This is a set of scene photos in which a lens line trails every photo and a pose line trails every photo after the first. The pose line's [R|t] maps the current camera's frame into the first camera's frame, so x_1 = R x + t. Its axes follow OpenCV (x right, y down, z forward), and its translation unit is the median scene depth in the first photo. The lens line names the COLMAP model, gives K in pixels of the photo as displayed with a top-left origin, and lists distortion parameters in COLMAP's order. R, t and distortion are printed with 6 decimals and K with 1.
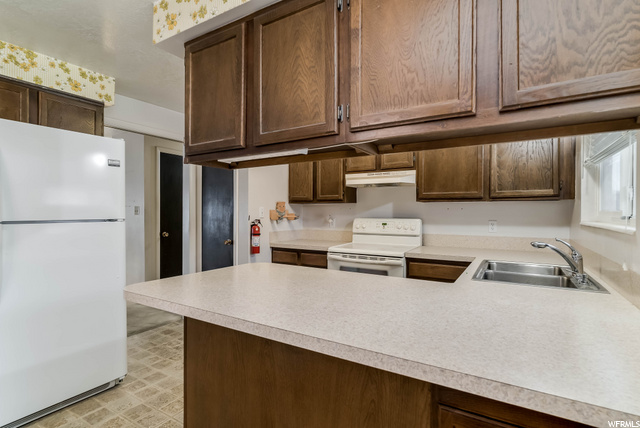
lens RADIAL K [[331.6, 0, 320.0], [0, 331.6, 214.0], [0, 0, 1]] dist [-0.001474, -0.000343]
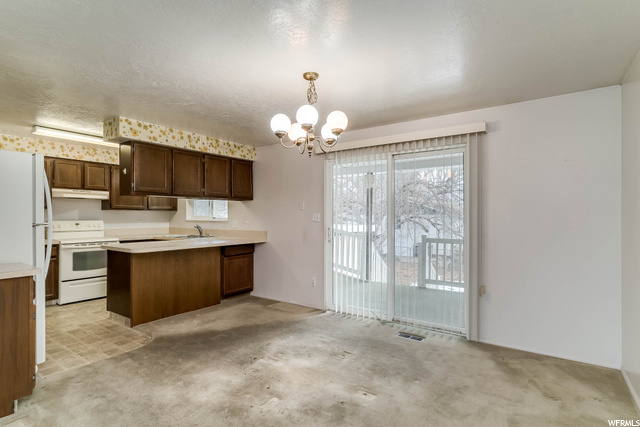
lens RADIAL K [[331.6, 0, 320.0], [0, 331.6, 213.5], [0, 0, 1]] dist [-0.001474, -0.000343]
pose [[0.067103, 0.005394, 0.997731, -1.349134], [0.002143, 0.999982, -0.005550, -0.007285], [-0.997744, 0.002511, 0.067090, -0.207363]]
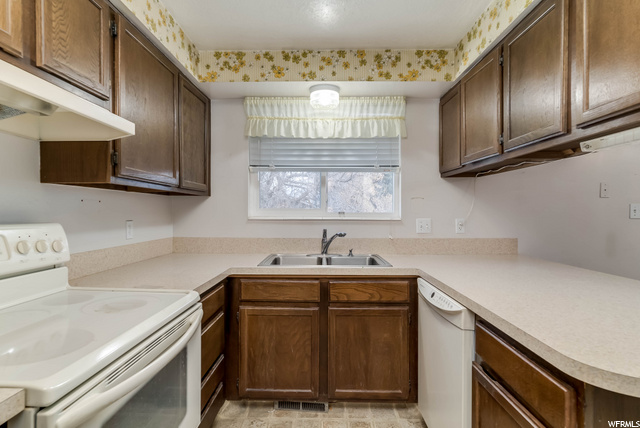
lens RADIAL K [[331.6, 0, 320.0], [0, 331.6, 214.0], [0, 0, 1]] dist [-0.001474, -0.000343]
pose [[-0.510419, -0.007227, 0.859895, -0.232168], [0.000839, 0.999960, 0.008902, 0.000940], [-0.859925, 0.005265, -0.510393, 0.982043]]
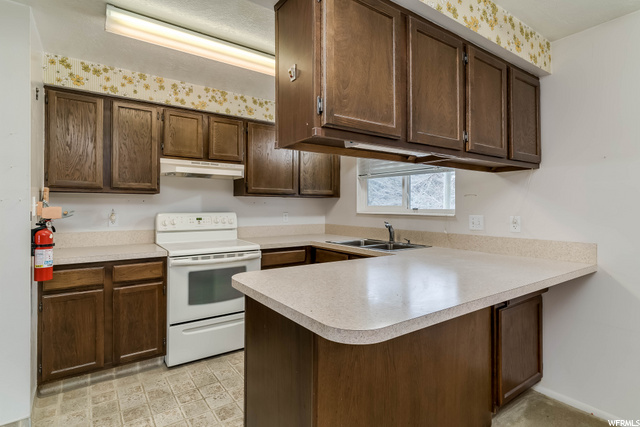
lens RADIAL K [[327.9, 0, 317.9], [0, 327.9, 205.2], [0, 0, 1]] dist [-0.001736, -0.000157]
pose [[0.391150, 0.003461, 0.920321, -0.556238], [0.001682, 0.999989, -0.004476, -0.002714], [-0.920326, 0.003299, 0.391139, 0.391232]]
